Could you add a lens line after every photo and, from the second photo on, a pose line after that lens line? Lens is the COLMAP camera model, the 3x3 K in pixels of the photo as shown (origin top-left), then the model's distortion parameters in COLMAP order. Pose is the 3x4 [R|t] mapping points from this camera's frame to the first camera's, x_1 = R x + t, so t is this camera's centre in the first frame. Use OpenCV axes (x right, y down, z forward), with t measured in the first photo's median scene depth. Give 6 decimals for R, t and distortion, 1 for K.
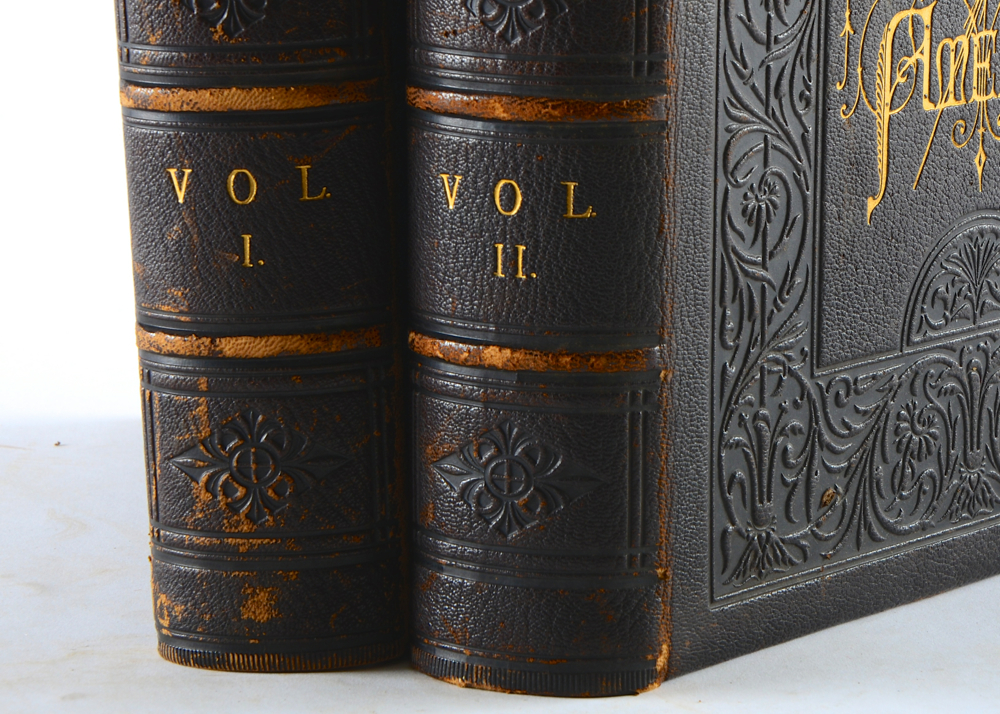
lens RADIAL K [[4651.3, 0, 500.0], [0, 4651.3, 357.0], [0, 0, 1]] dist [0.172621, 9.031771]
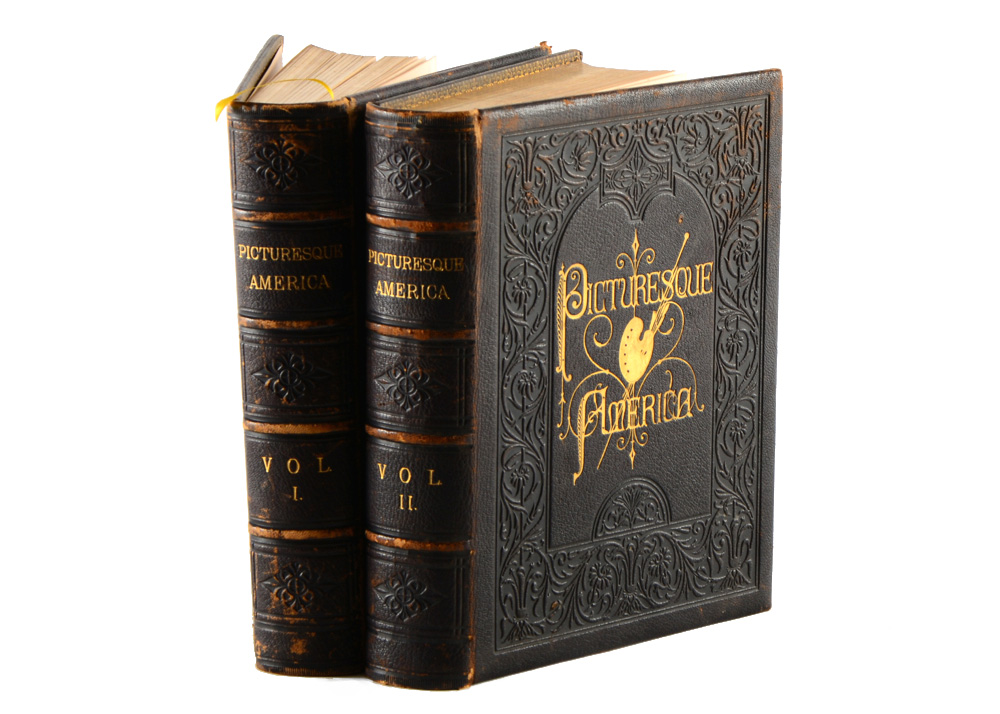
lens RADIAL K [[5241.9, 0, 500.0], [0, 5241.9, 357.0], [0, 0, 1]] dist [0.031550, 7.493186]
pose [[0.996982, 0.023715, -0.073919, 0.234797], [-0.023619, 0.999719, 0.002163, -0.097364], [0.073949, -0.000410, 0.997262, -1.568181]]
